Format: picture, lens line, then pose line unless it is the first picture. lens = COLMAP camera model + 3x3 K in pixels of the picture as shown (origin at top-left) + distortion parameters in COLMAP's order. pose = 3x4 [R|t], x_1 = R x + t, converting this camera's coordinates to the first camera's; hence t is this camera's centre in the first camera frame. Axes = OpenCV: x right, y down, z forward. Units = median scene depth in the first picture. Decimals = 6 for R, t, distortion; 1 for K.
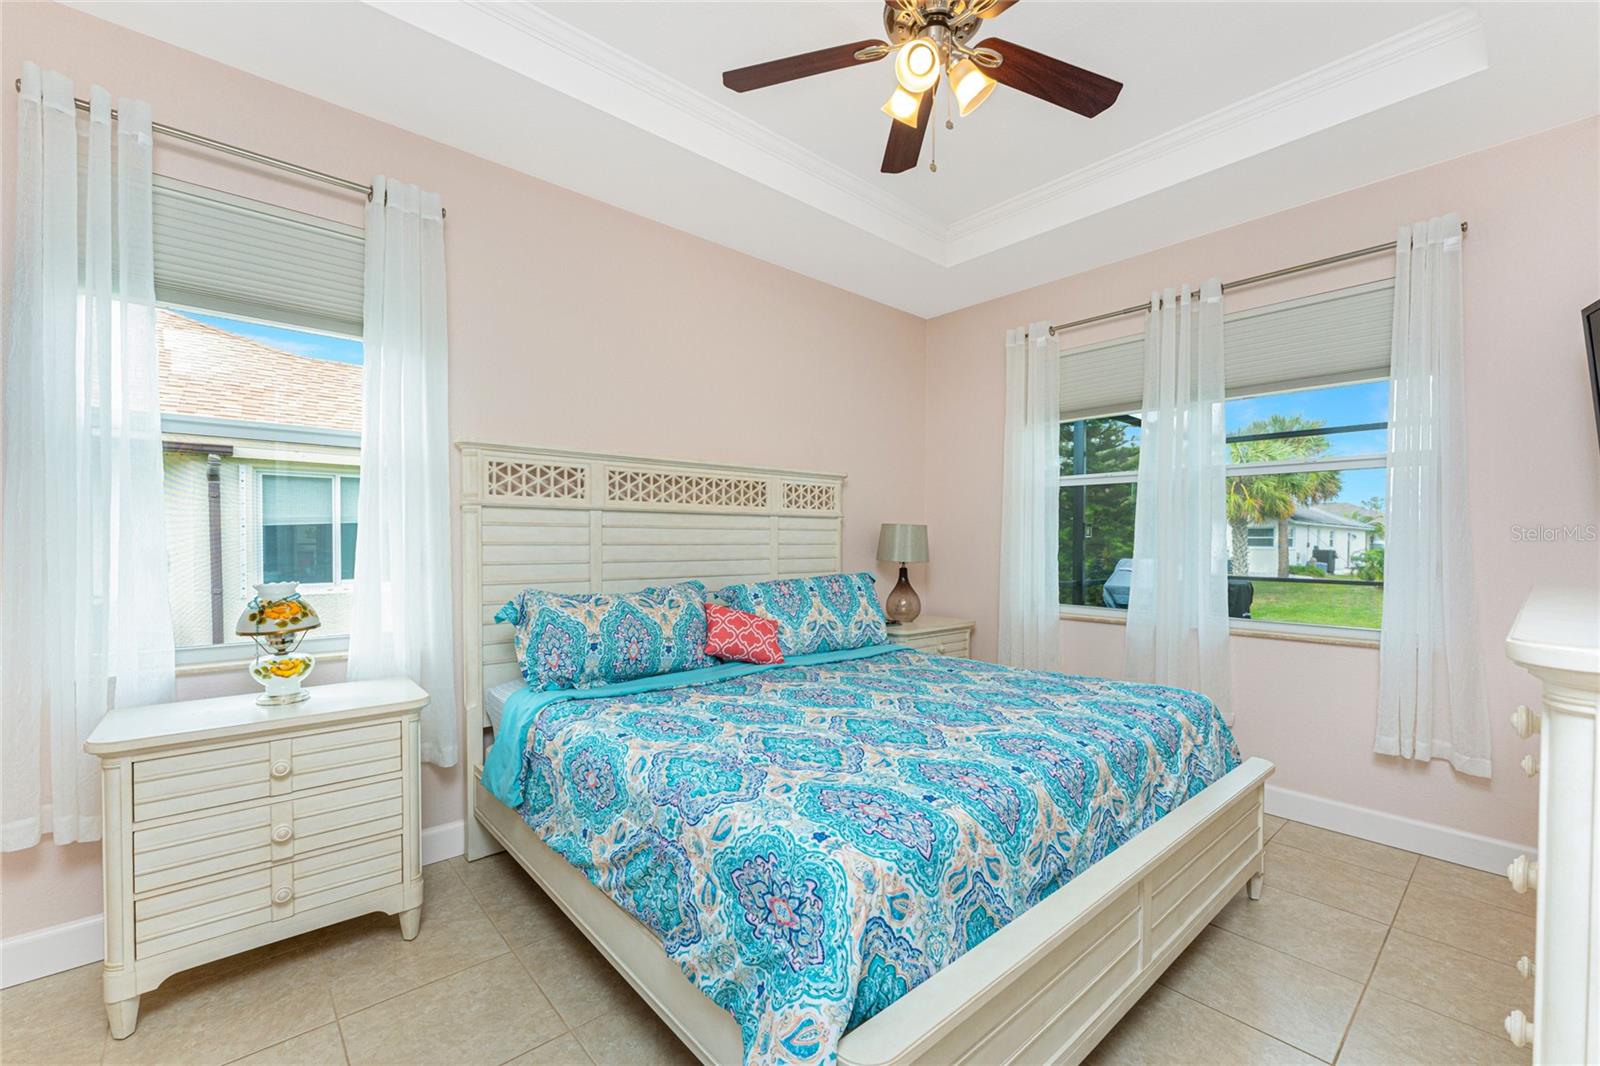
lens RADIAL K [[643.6, 0, 788.4], [0, 643.6, 547.3], [0, 0, 1]] dist [0.006026, -0.000605]
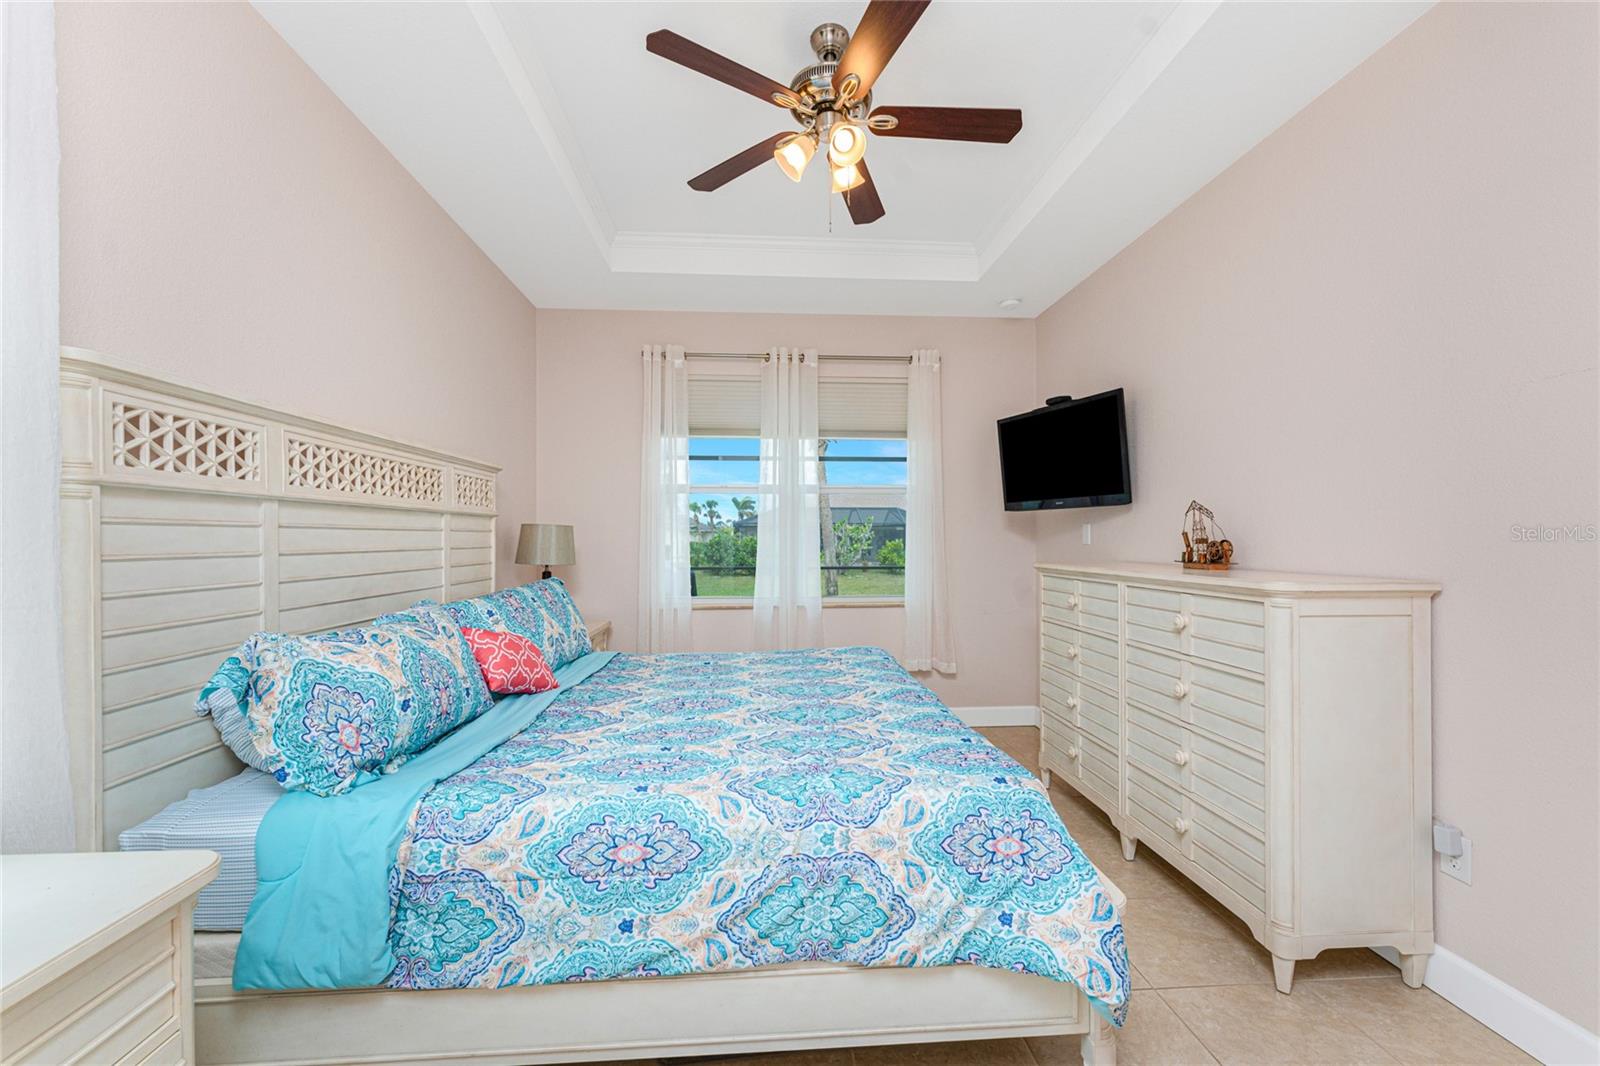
lens RADIAL K [[643.6, 0, 785.4], [0, 643.6, 534.8], [0, 0, 1]] dist [0.006026, -0.000605]
pose [[0.620945, -0.001540, 0.783853, -0.690098], [0.014202, 0.999856, -0.009287, -0.015456], [-0.783726, 0.016899, 0.620877, 0.308489]]
